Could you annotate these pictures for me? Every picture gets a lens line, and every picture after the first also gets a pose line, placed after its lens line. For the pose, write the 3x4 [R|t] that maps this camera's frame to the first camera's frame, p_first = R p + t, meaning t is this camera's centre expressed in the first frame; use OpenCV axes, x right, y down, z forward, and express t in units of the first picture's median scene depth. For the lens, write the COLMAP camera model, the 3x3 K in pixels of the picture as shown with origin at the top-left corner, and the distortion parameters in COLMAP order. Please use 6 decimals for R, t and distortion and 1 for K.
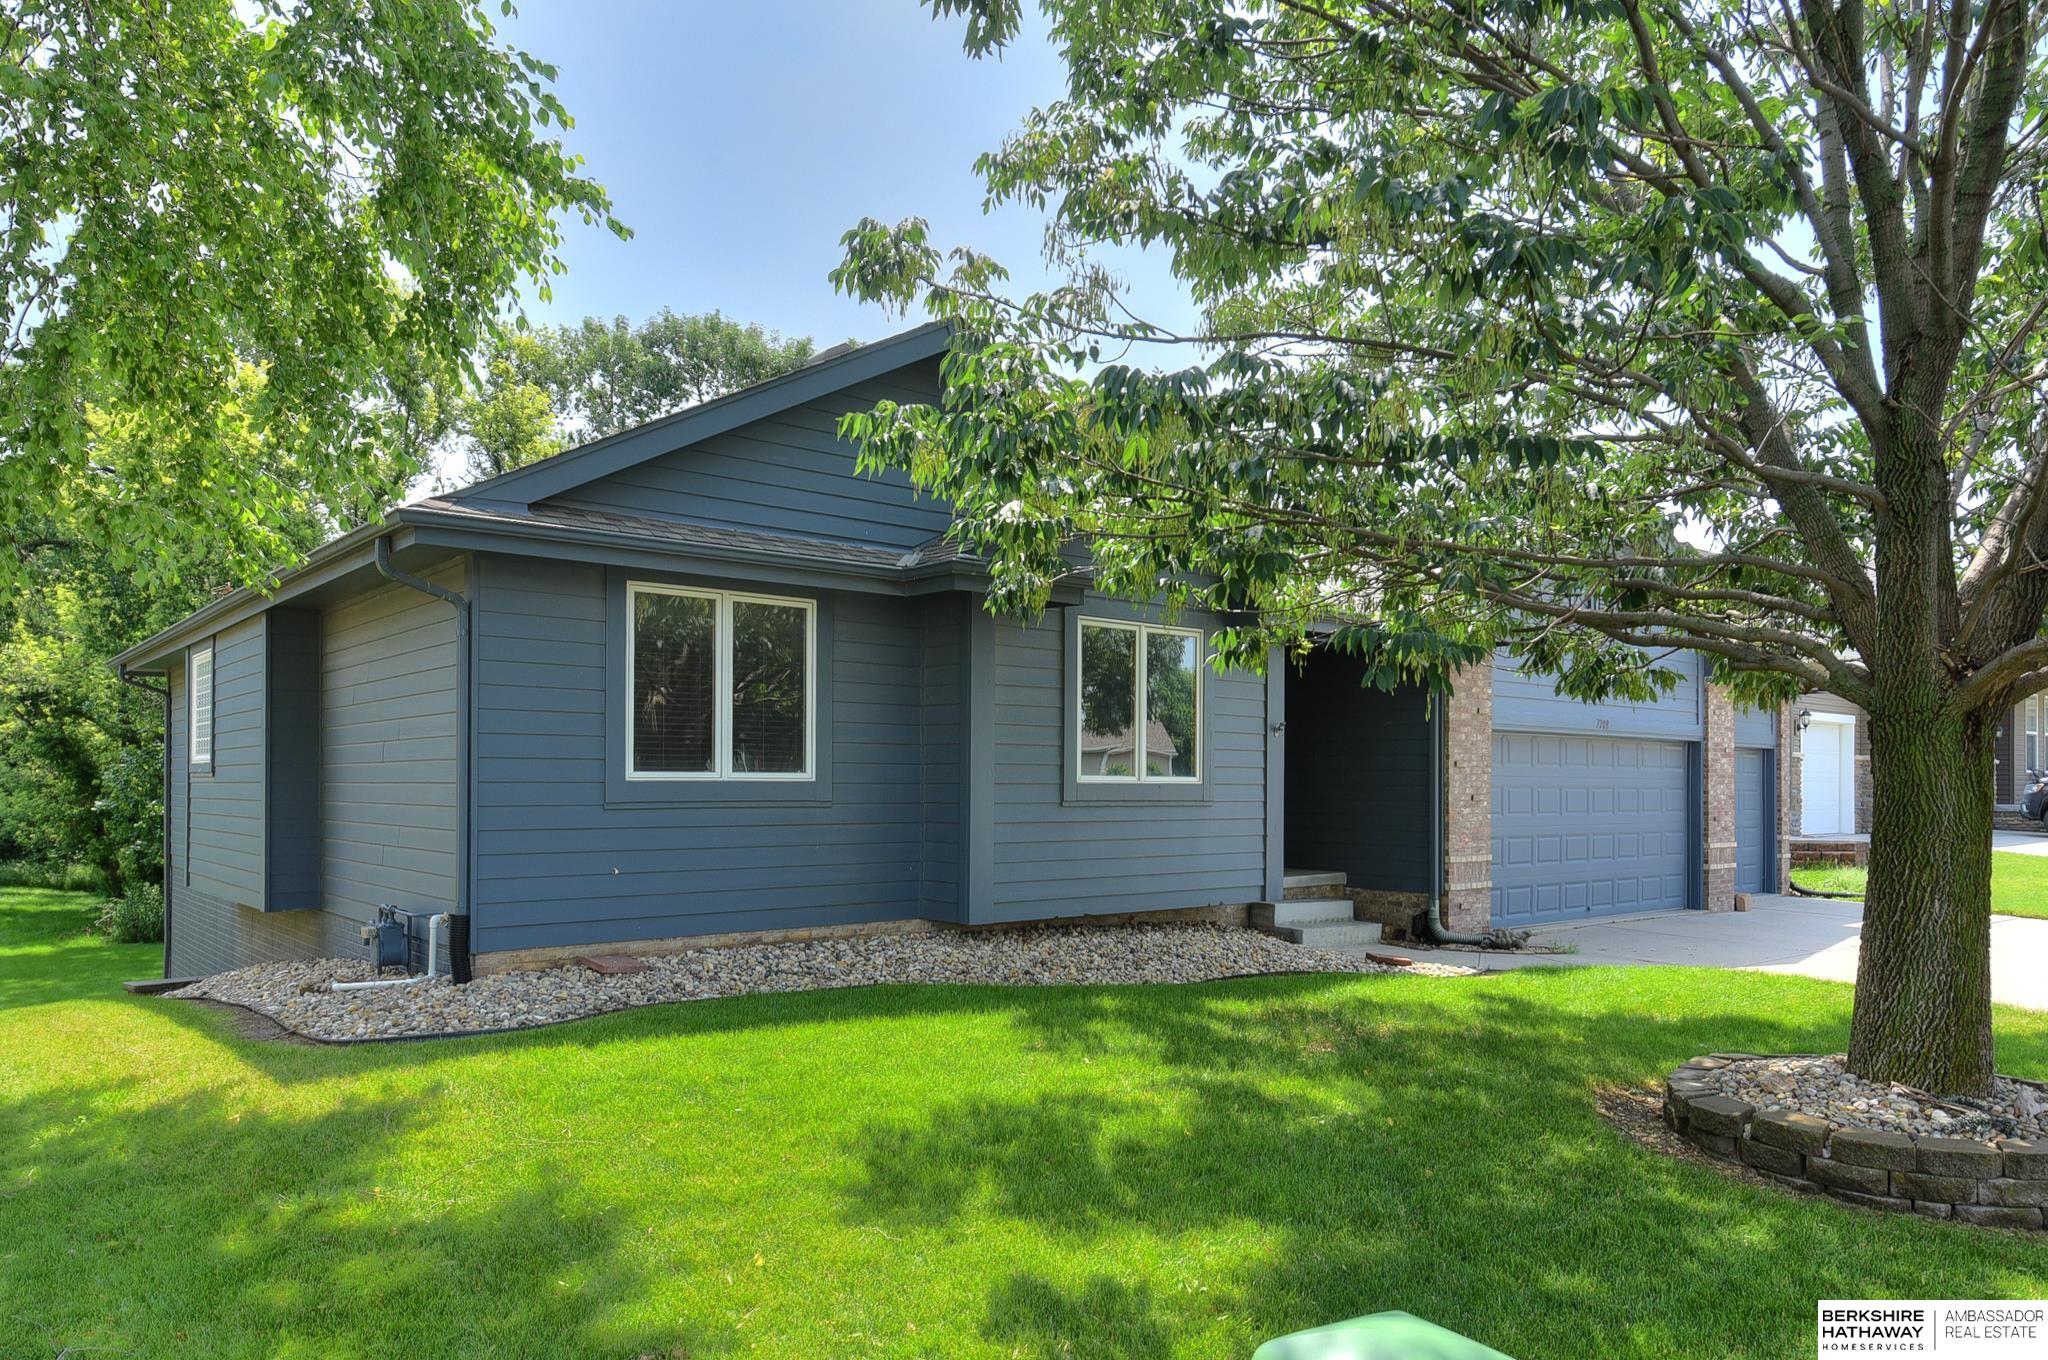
lens RADIAL K [[1351.6, 0, 1024.0], [0, 1351.6, 680.0], [0, 0, 1]] dist [-0.002638, -0.002336]
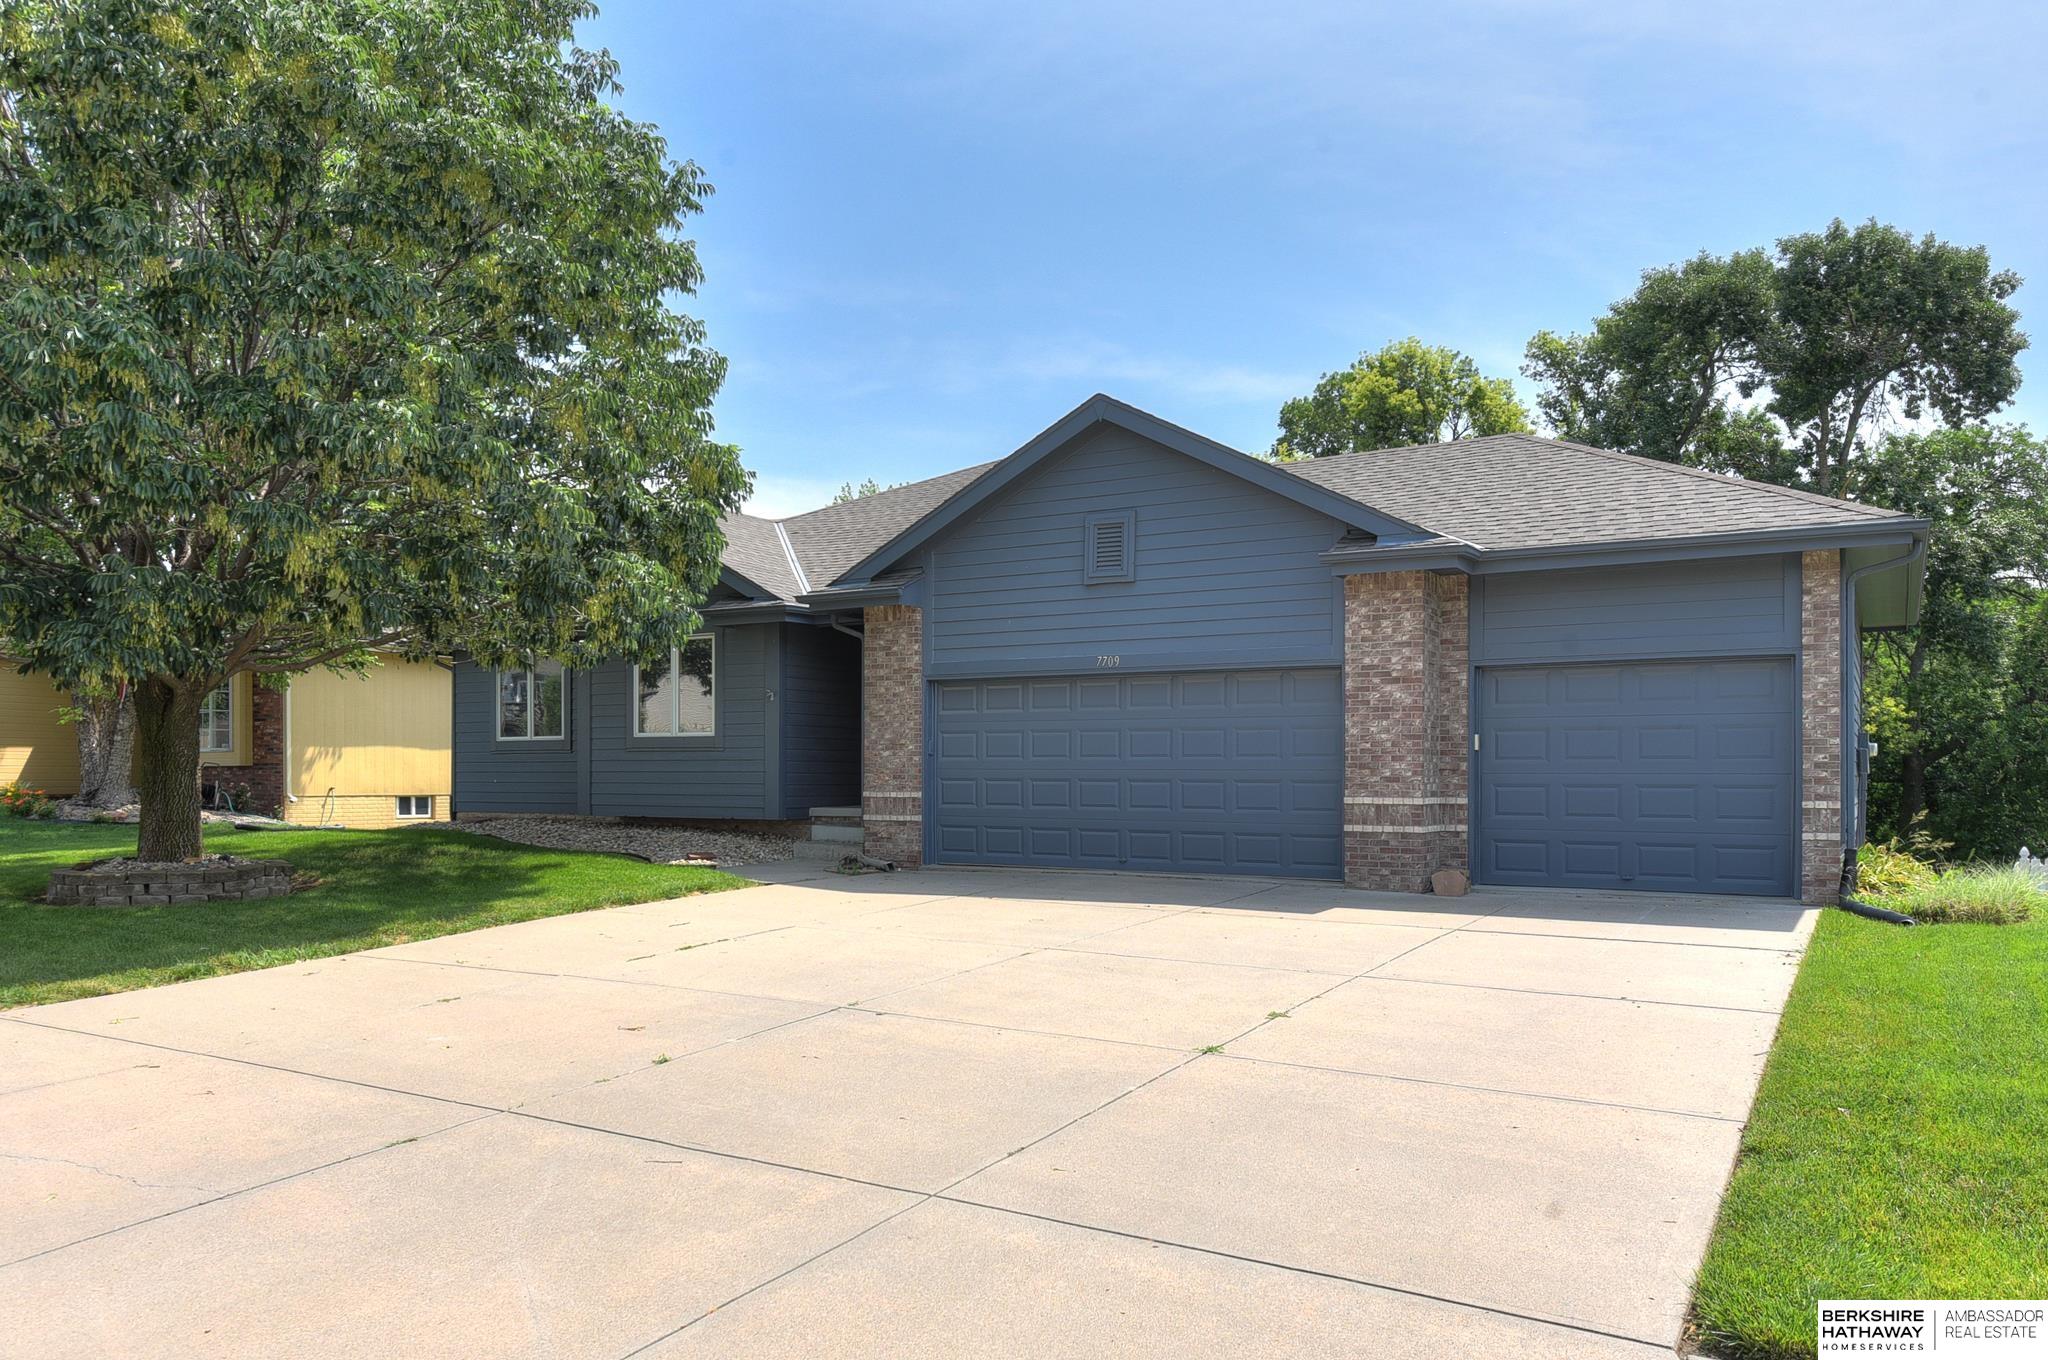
lens RADIAL K [[1369.6, 0, 1024.0], [0, 1369.6, 680.0], [0, 0, 1]] dist [-0.001502, 0.000853]
pose [[0.350740, -0.067625, -0.934028, 1.521047], [0.072726, 0.996344, -0.044827, 0.098637], [0.933645, -0.052205, 0.354376, 0.721384]]
